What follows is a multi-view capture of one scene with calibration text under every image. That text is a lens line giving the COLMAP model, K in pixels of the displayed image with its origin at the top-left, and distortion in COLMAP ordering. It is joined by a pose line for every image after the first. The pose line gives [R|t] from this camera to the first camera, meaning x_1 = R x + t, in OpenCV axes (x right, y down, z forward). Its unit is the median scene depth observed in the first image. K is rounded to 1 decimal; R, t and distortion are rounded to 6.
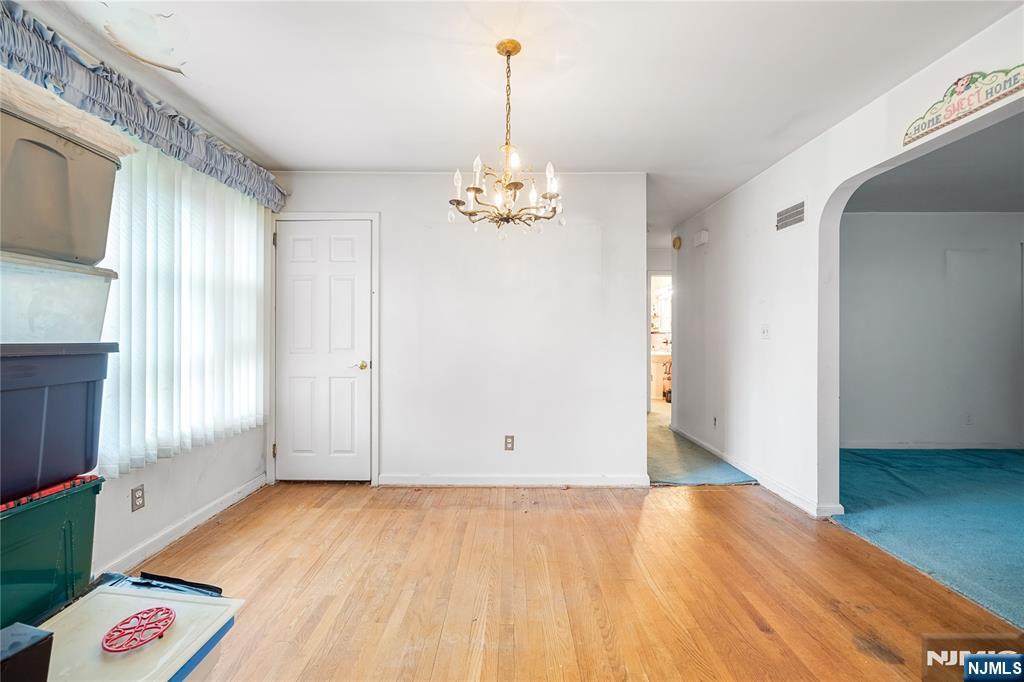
lens RADIAL K [[429.6, 0, 510.8], [0, 429.6, 333.7], [0, 0, 1]] dist [0.015389, 0.000028]
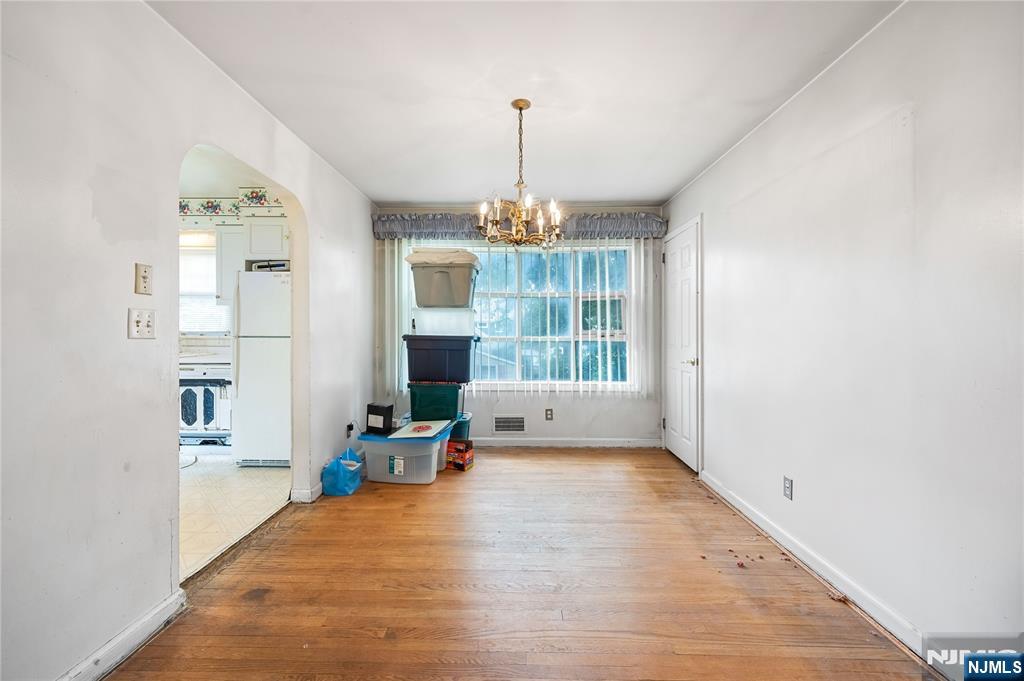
lens RADIAL K [[407.3, 0, 503.9], [0, 407.3, 332.7], [0, 0, 1]] dist [0.000747, 0.000021]
pose [[-0.020313, 0.001425, -0.999793, 0.739670], [0.003064, 0.999994, 0.001363, -0.001670], [0.999789, -0.003036, -0.020317, 0.607445]]
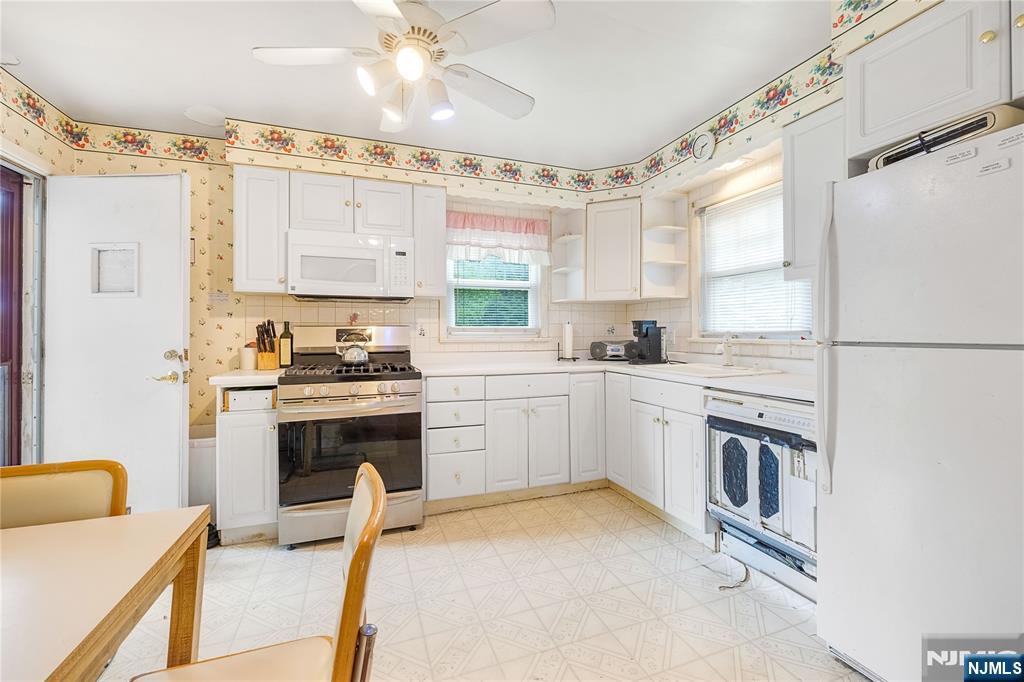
lens RADIAL K [[422.5, 0, 509.4], [0, 422.5, 332.8], [0, 0, 1]] dist [-0.001118, -0.000071]
pose [[-0.941932, 0.001214, -0.335802, 0.117003], [0.003872, 0.999966, -0.007248, -0.000993], [0.335782, -0.008127, -0.941905, 0.165731]]
